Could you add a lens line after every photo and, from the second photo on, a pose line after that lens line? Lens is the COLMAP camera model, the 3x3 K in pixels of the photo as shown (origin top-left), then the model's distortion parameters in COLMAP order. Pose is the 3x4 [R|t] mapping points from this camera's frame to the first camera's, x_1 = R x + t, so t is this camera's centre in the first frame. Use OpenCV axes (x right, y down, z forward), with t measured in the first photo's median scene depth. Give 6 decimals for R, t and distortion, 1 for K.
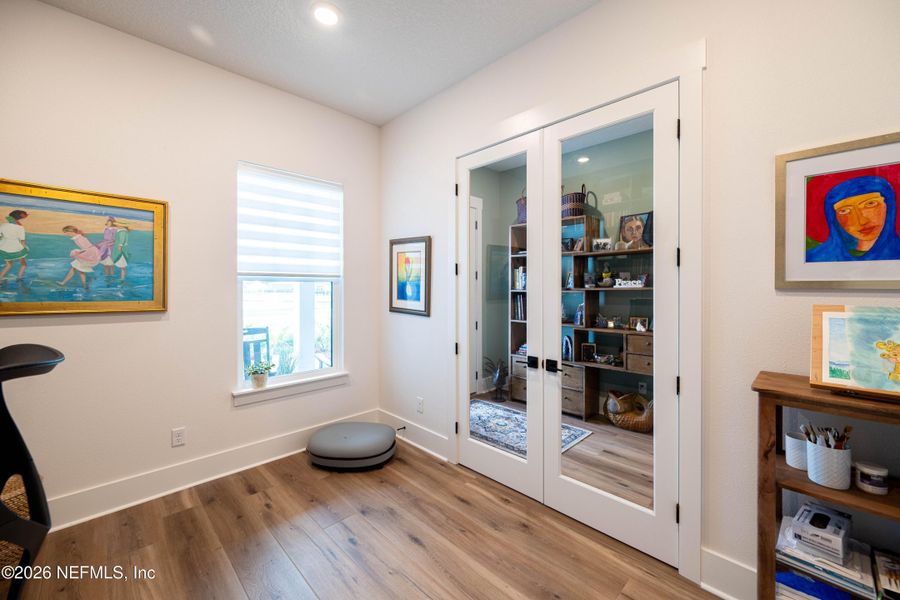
lens RADIAL K [[357.7, 0, 454.7], [0, 357.7, 289.8], [0, 0, 1]] dist [-0.000738, 0.000035]
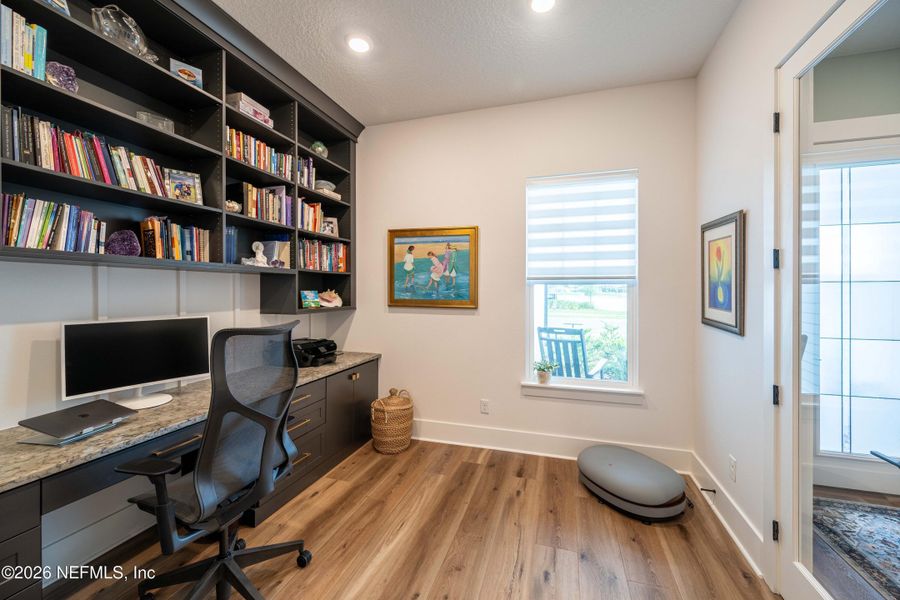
lens RADIAL K [[356.1, 0, 466.1], [0, 356.1, 293.0], [0, 0, 1]] dist [-0.001840, -0.000029]
pose [[0.475917, 0.006169, -0.879469, 0.308779], [-0.006248, 0.999974, 0.003633, -0.001825], [0.879468, 0.003766, 0.475943, 0.313528]]
